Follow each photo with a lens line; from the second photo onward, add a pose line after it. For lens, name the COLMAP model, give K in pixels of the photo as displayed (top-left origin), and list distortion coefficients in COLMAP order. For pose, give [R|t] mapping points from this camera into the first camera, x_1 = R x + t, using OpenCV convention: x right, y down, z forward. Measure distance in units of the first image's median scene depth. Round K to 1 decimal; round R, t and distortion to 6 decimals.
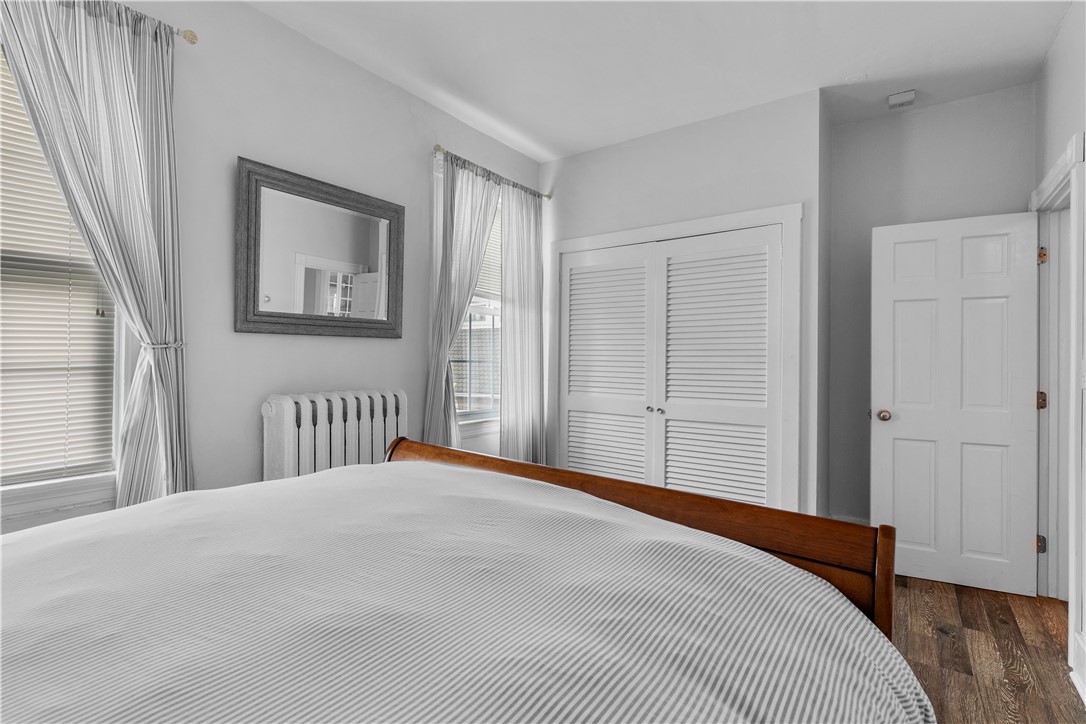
lens RADIAL K [[492.9, 0, 543.0], [0, 492.9, 362.0], [0, 0, 1]] dist [-0.018101, -0.000091]
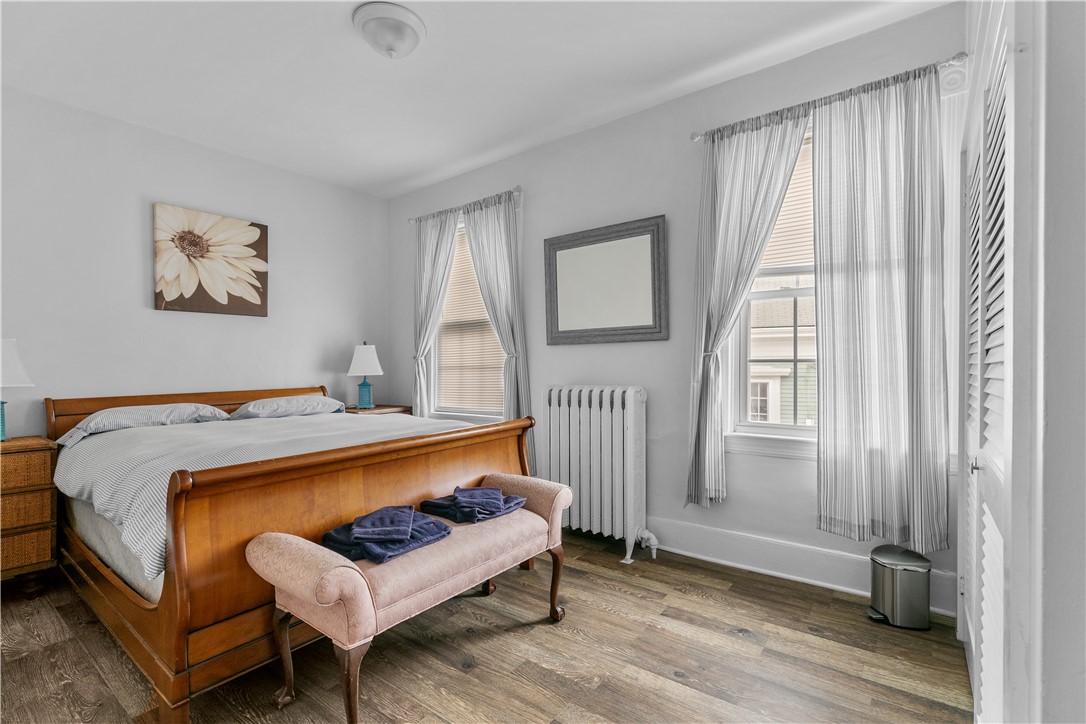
lens RADIAL K [[492.9, 0, 543.0], [0, 492.9, 362.0], [0, 0, 1]] dist [-0.018101, -0.000091]
pose [[-0.033928, -0.007613, -0.999395, 0.764743], [0.003605, 0.999964, -0.007740, 0.006548], [0.999418, -0.003865, -0.033900, 0.763907]]
